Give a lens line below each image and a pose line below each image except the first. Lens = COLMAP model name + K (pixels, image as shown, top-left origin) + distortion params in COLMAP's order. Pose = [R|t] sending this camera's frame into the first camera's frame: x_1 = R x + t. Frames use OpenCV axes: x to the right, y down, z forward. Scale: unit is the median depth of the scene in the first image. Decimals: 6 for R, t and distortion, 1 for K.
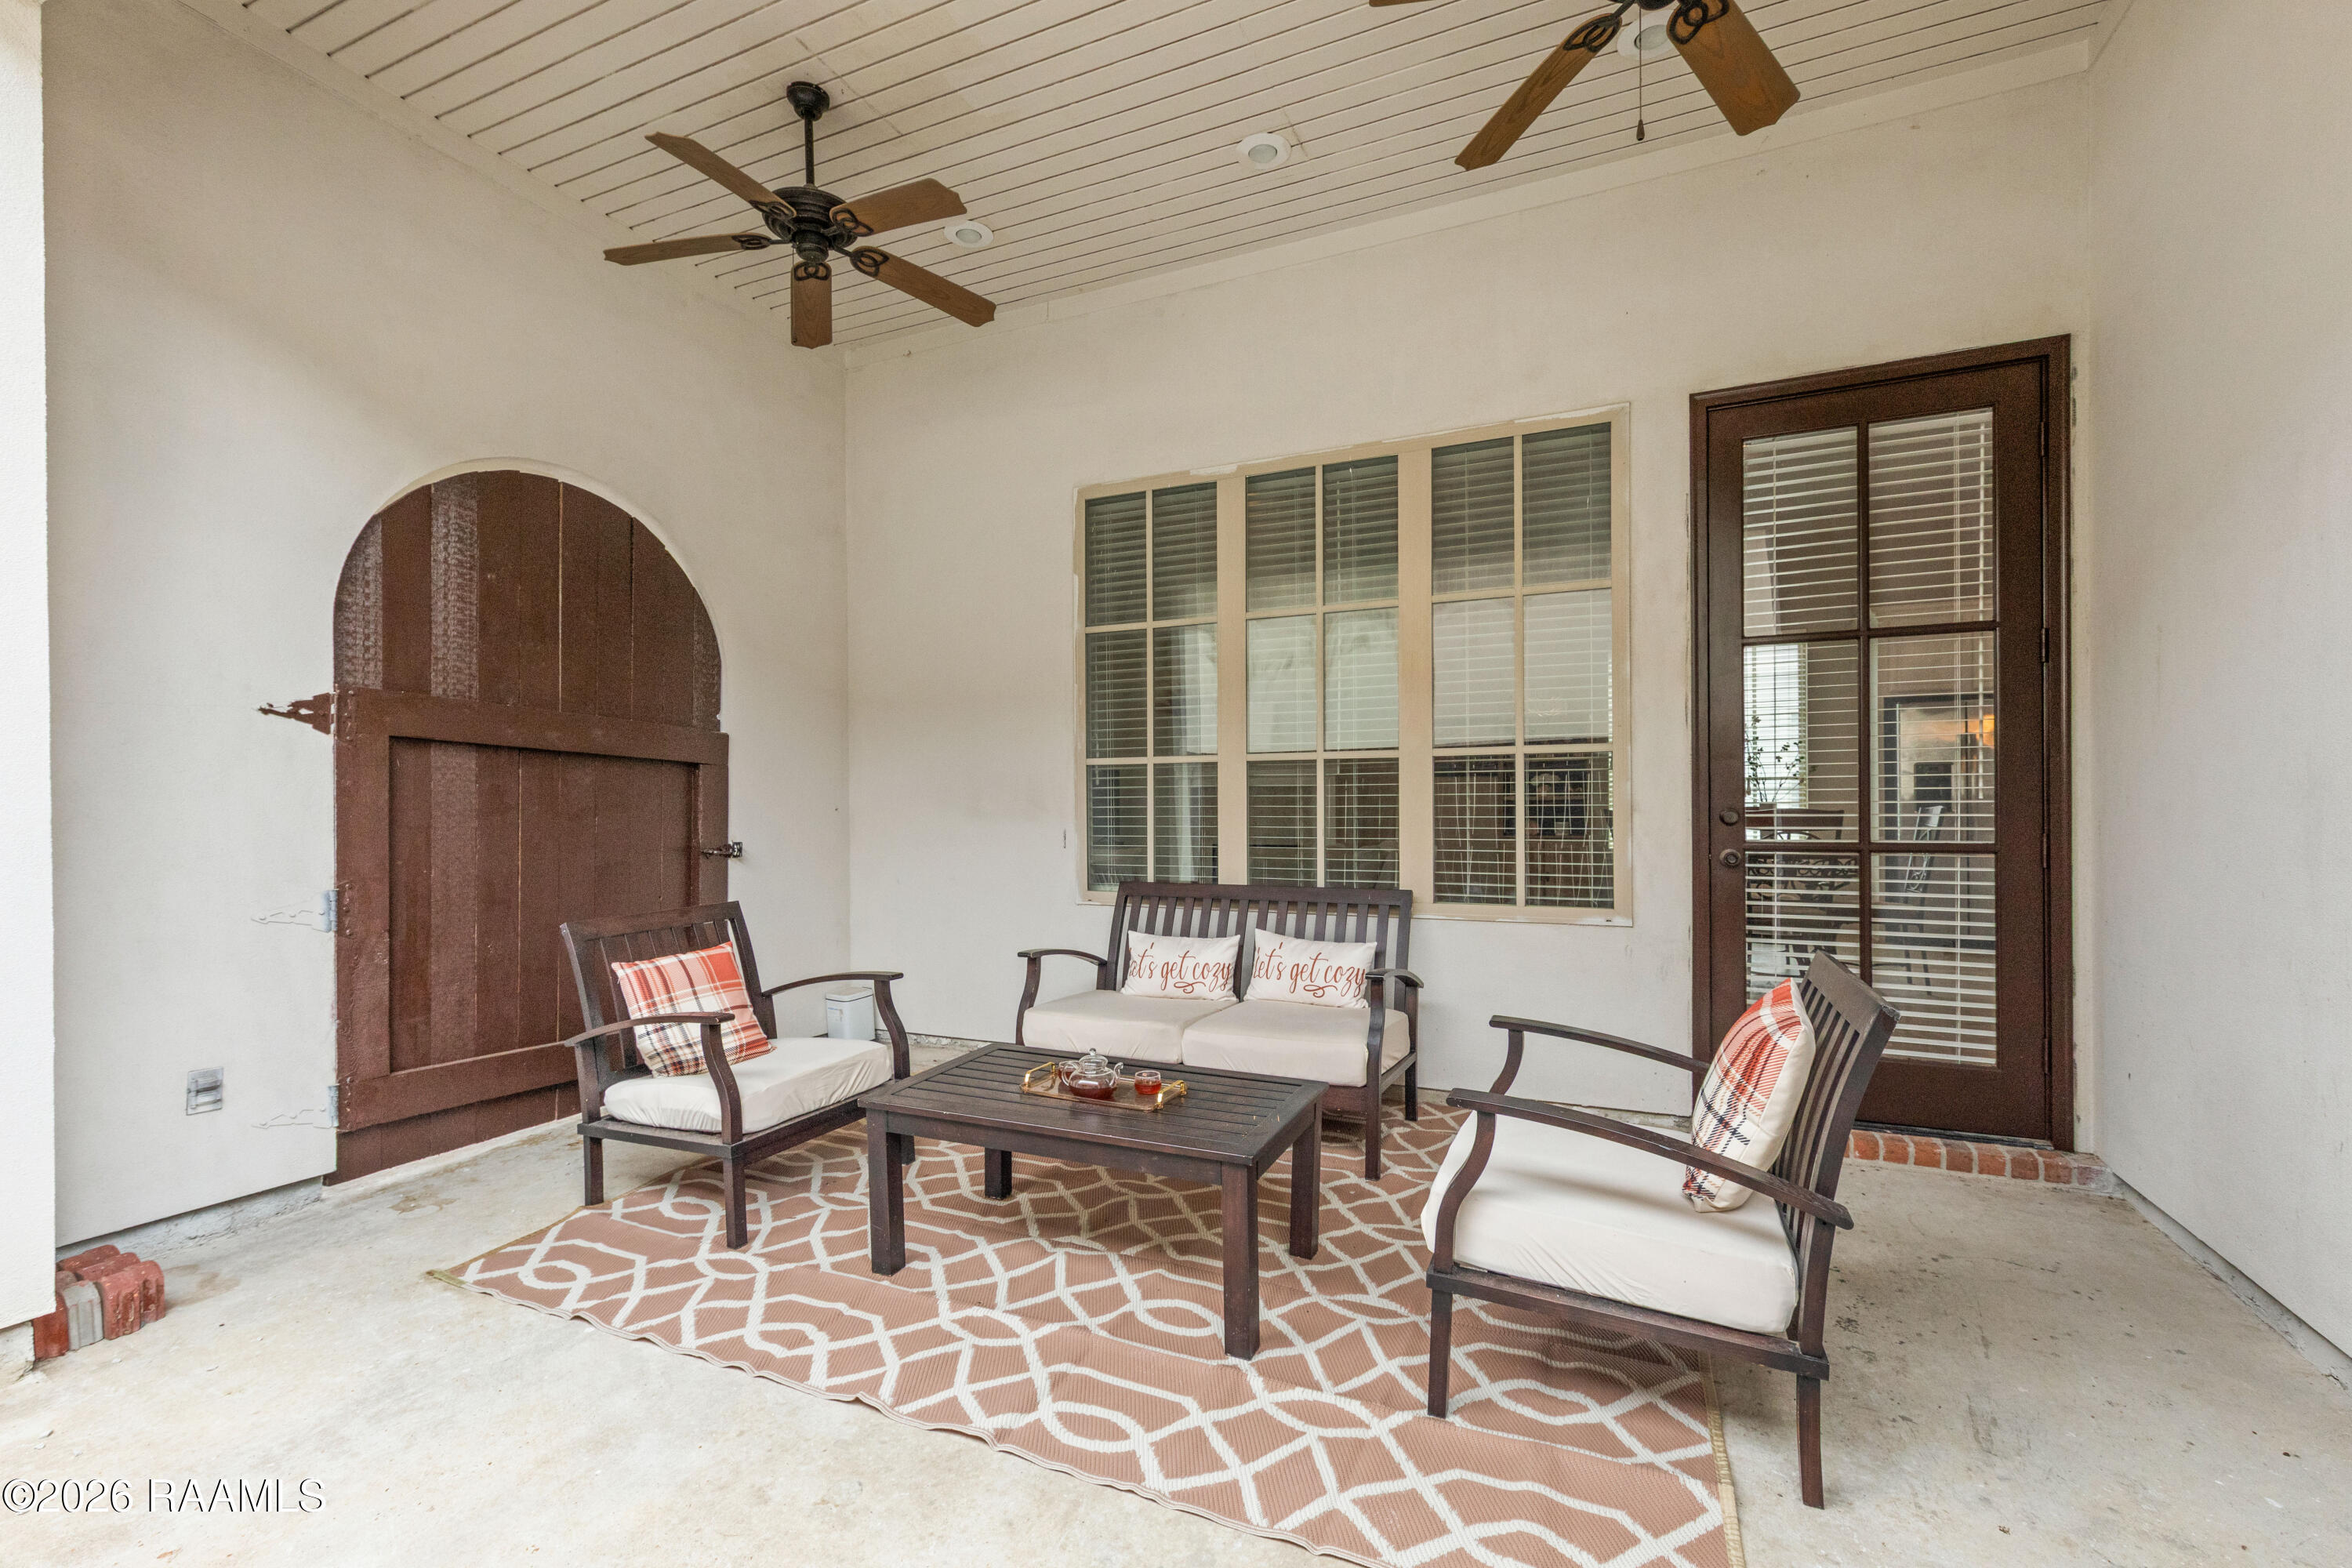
lens RADIAL K [[1025.1, 0, 1170.2], [0, 1025.1, 815.9], [0, 0, 1]] dist [0.001695, -0.001136]
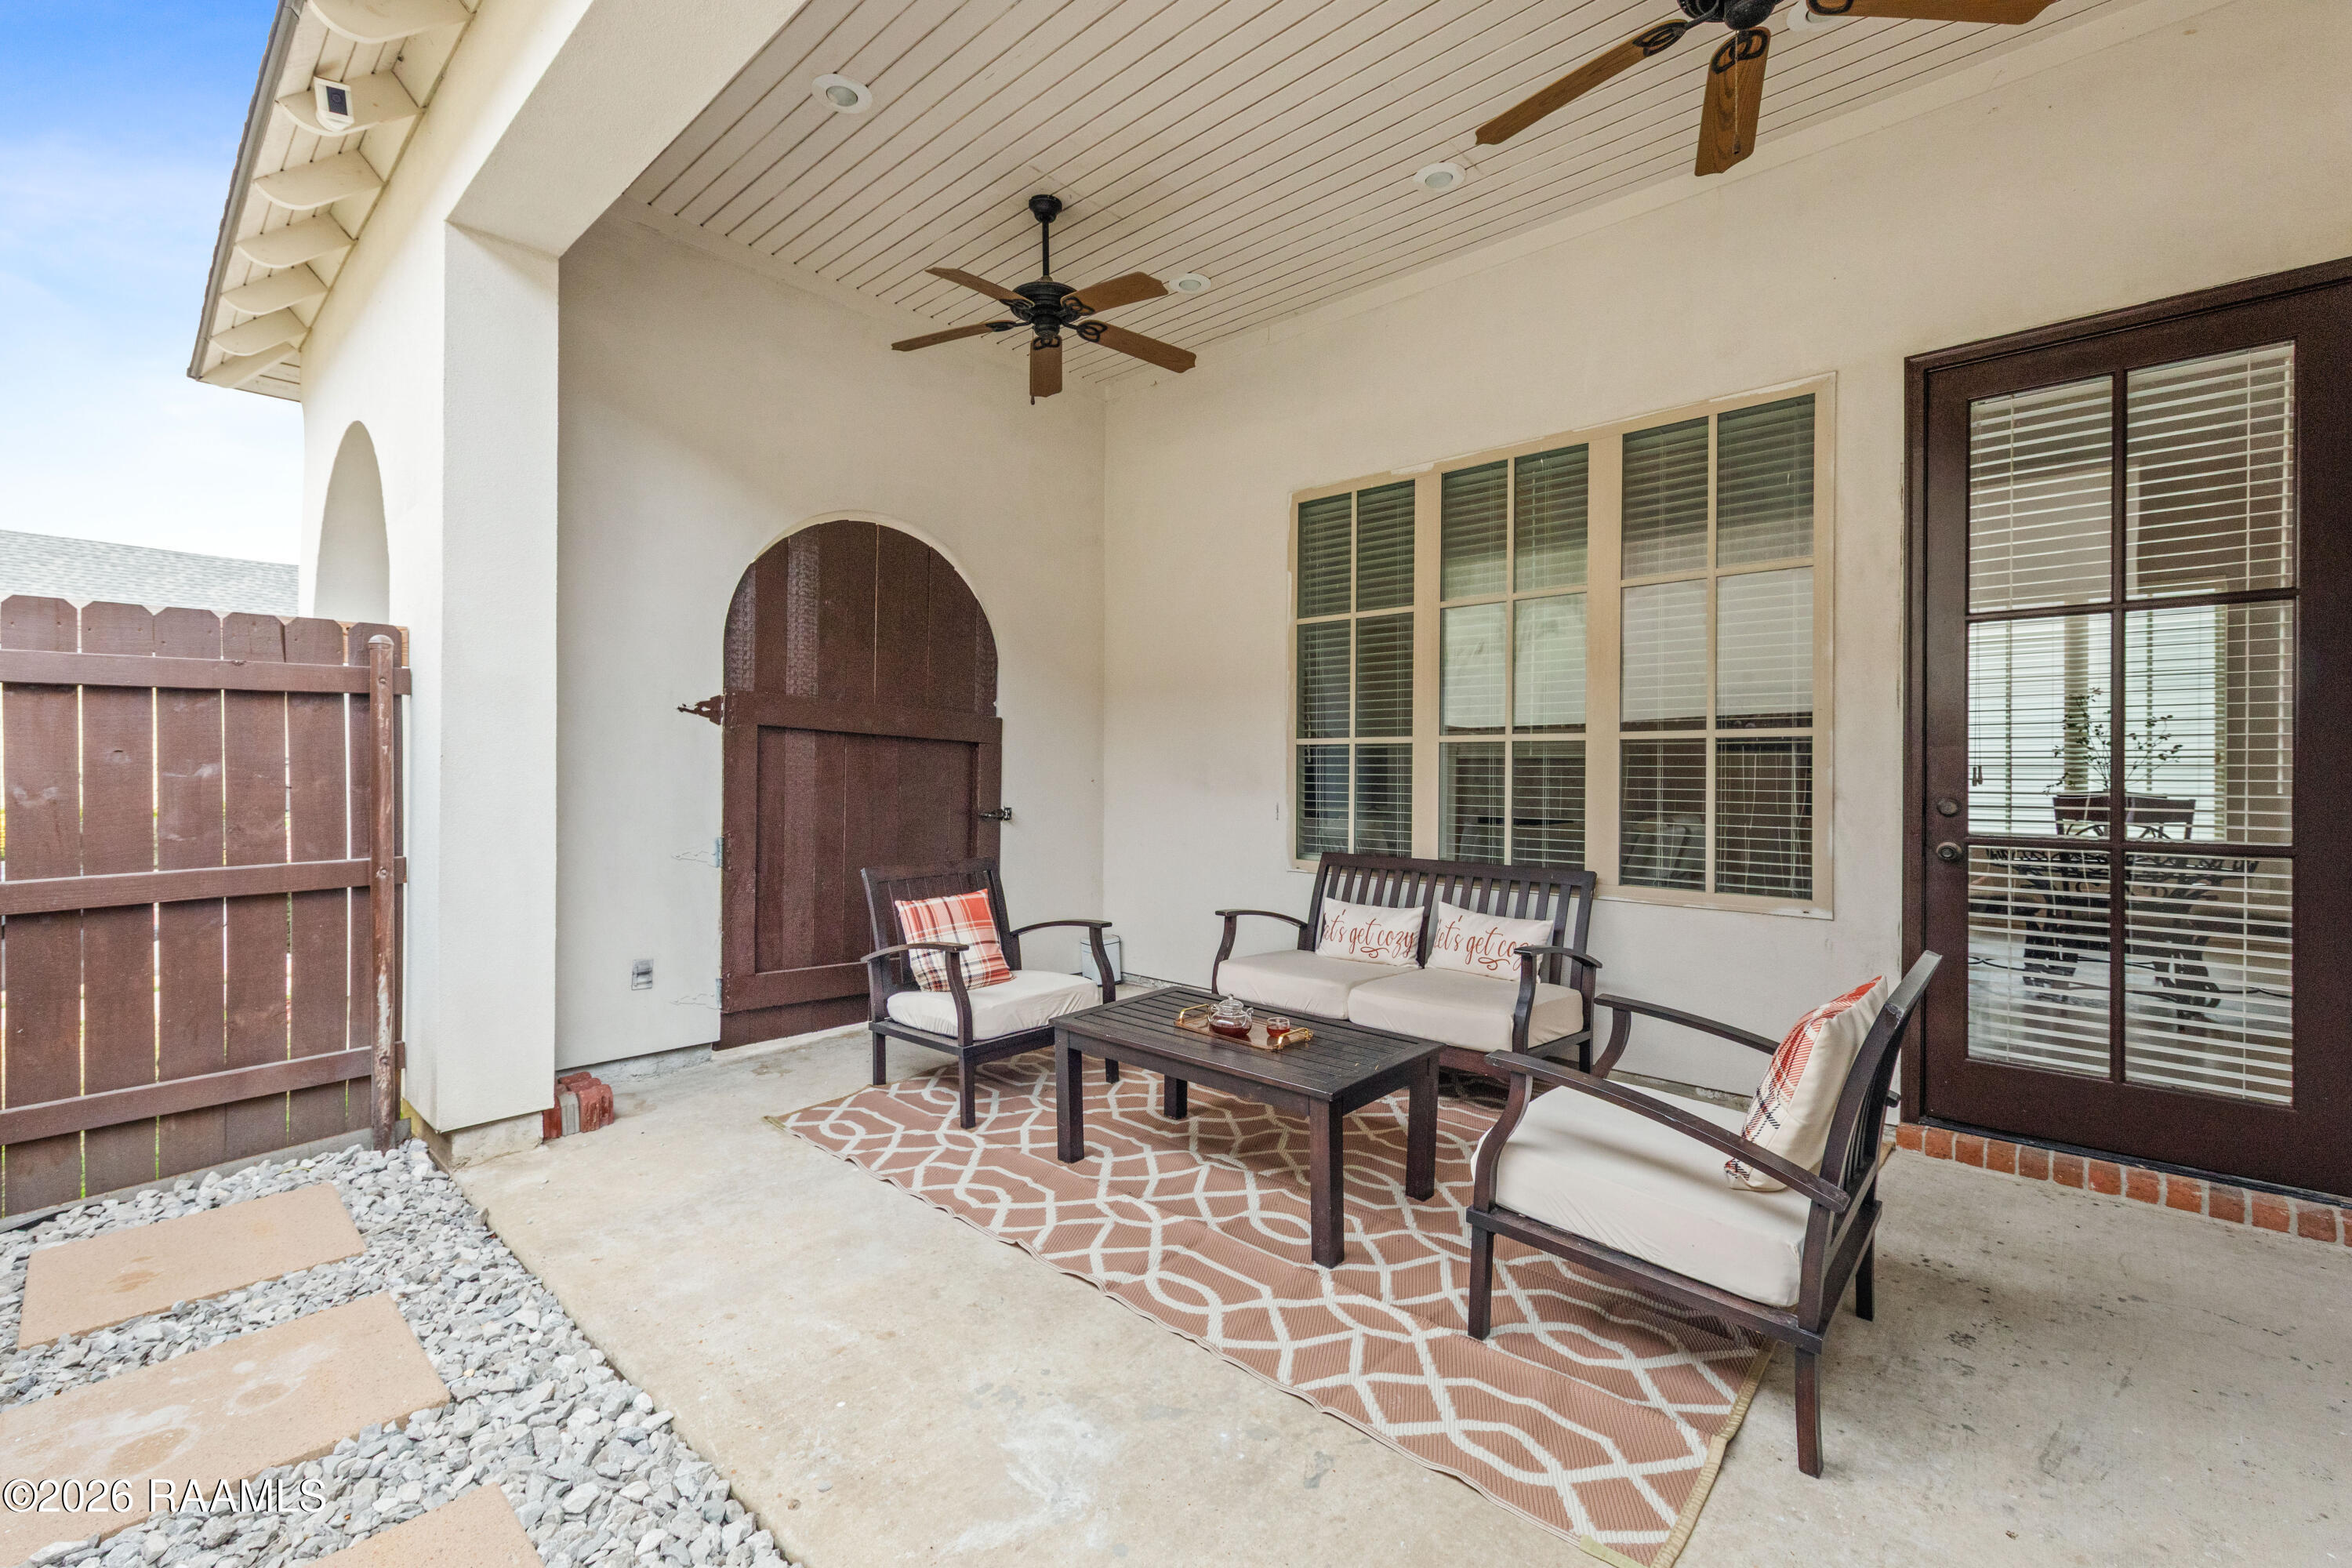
lens RADIAL K [[1011.9, 0, 1152.7], [0, 1011.9, 778.7], [0, 0, 1]] dist [-0.000175, -0.000290]
pose [[0.947701, 0.014184, -0.318845, 0.156476], [-0.014875, 0.999889, 0.000267, -0.014766], [0.318813, 0.004489, 0.947807, -0.099988]]
